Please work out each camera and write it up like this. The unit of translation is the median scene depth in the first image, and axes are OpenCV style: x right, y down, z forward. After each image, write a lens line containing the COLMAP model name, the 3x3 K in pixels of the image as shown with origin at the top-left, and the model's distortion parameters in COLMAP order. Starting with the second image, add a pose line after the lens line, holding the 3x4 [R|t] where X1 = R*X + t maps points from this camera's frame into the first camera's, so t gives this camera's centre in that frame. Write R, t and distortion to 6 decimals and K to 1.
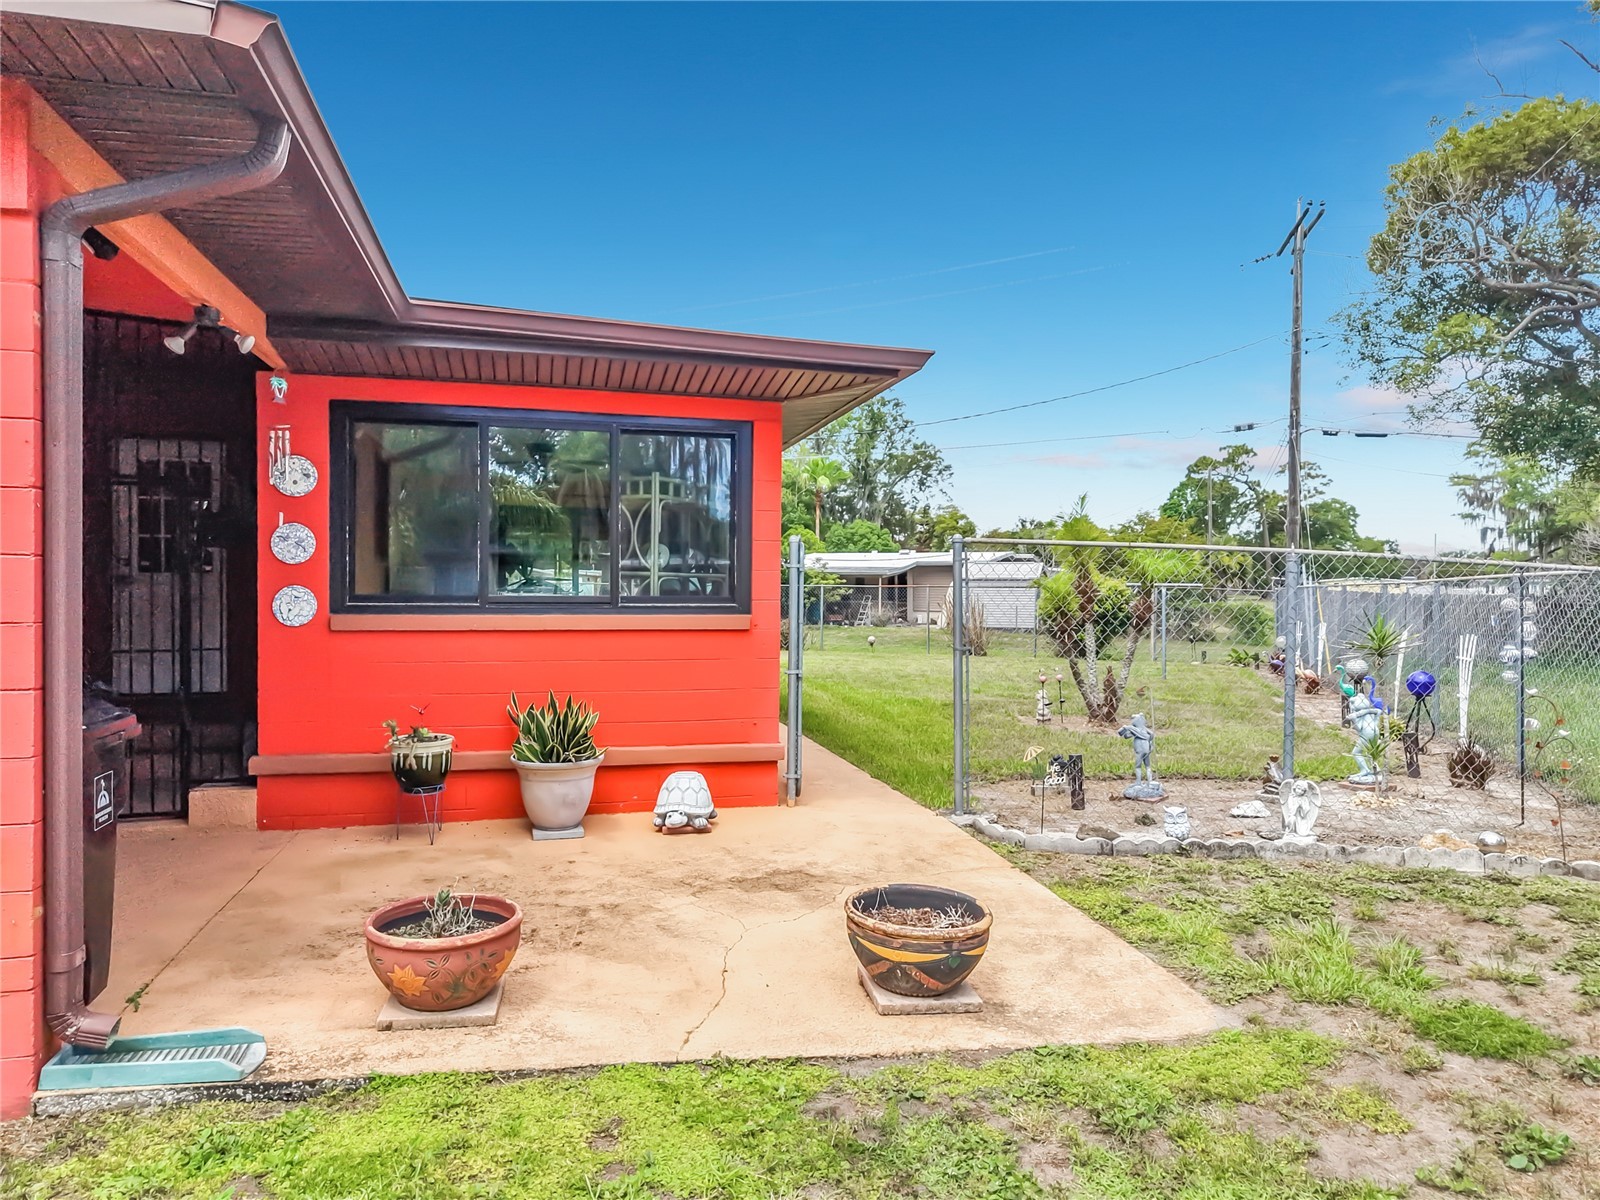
lens RADIAL K [[1082.7, 0, 803.9], [0, 1082.7, 598.2], [0, 0, 1]] dist [0.000355, -0.001177]
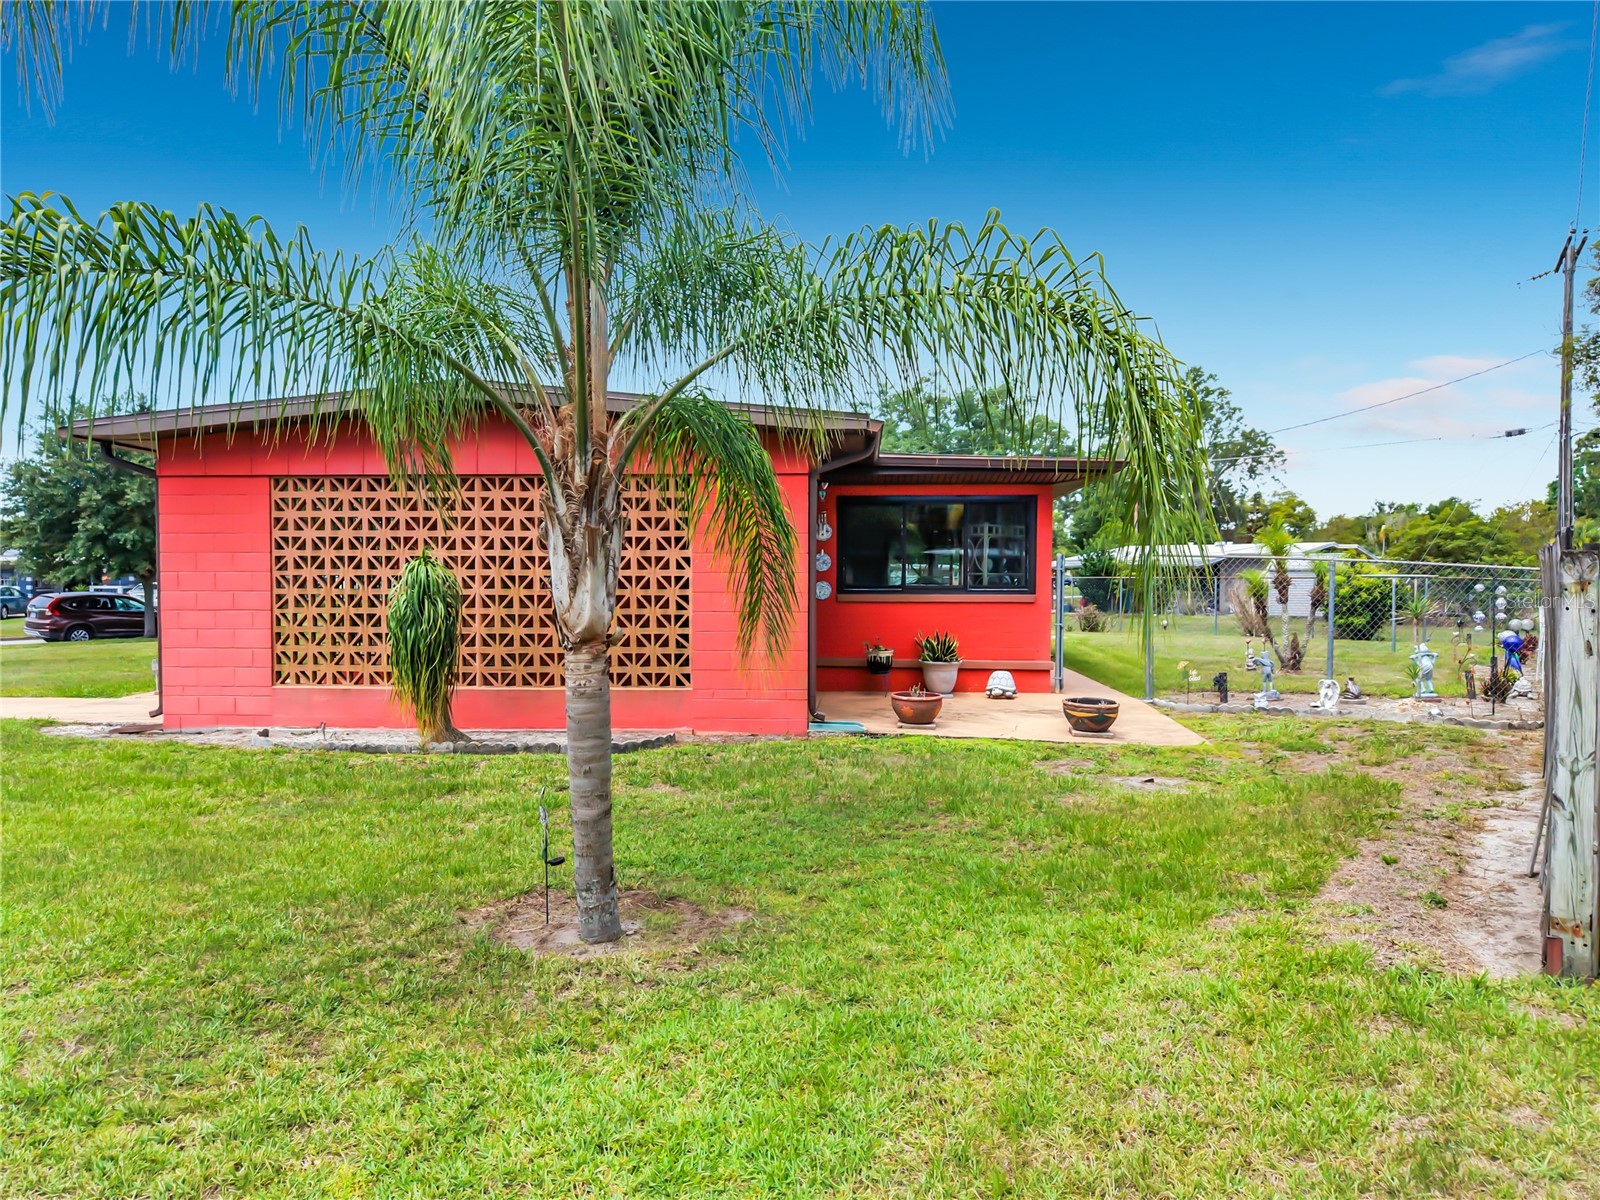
lens RADIAL K [[1089.4, 0, 786.1], [0, 1089.4, 600.7], [0, 0, 1]] dist [0.008966, -0.005861]
pose [[0.953048, 0.000491, -0.302820, 0.112886], [0.002402, 0.999955, 0.009181, 0.007377], [0.302811, -0.009477, 0.953004, -0.969679]]
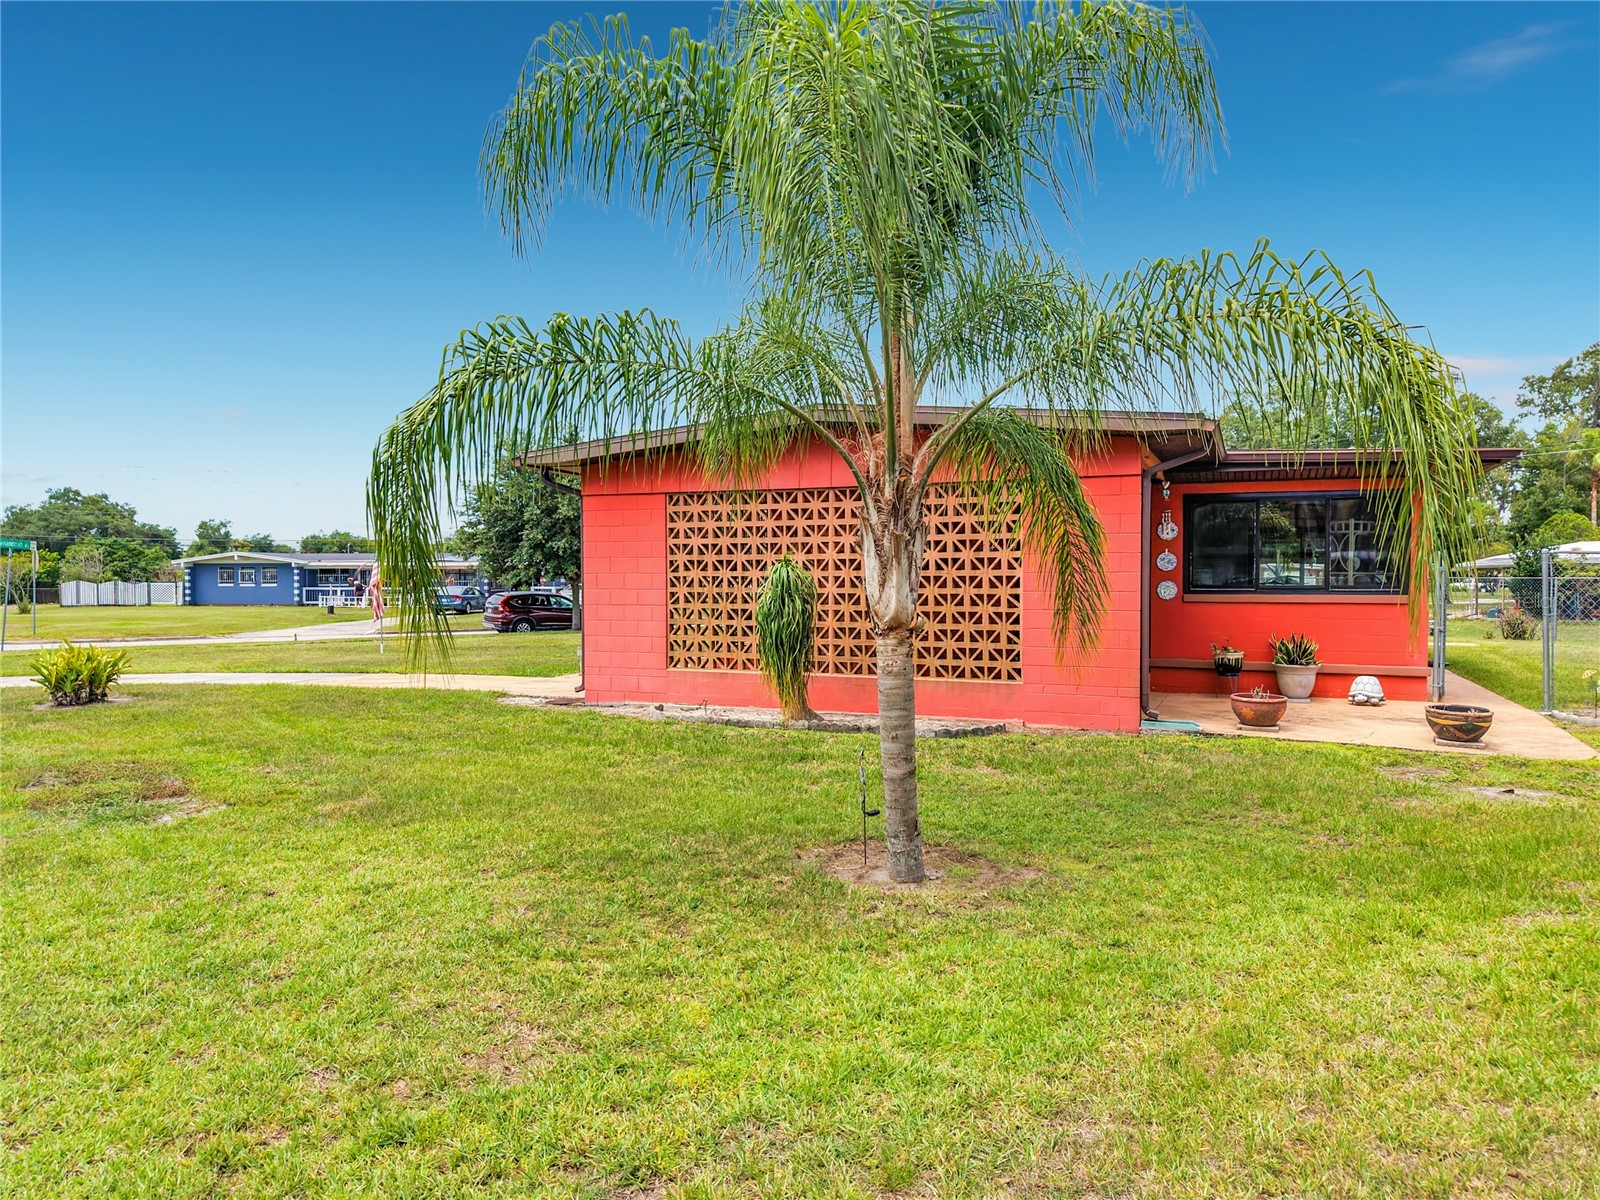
lens RADIAL K [[1083.8, 0, 813.5], [0, 1083.8, 590.9], [0, 0, 1]] dist [0.101978, -0.173722]
pose [[0.813404, -0.000802, -0.581698, 0.205438], [-0.000415, 0.999998, -0.001959, 0.011510], [0.581699, 0.001835, 0.813402, -1.052424]]
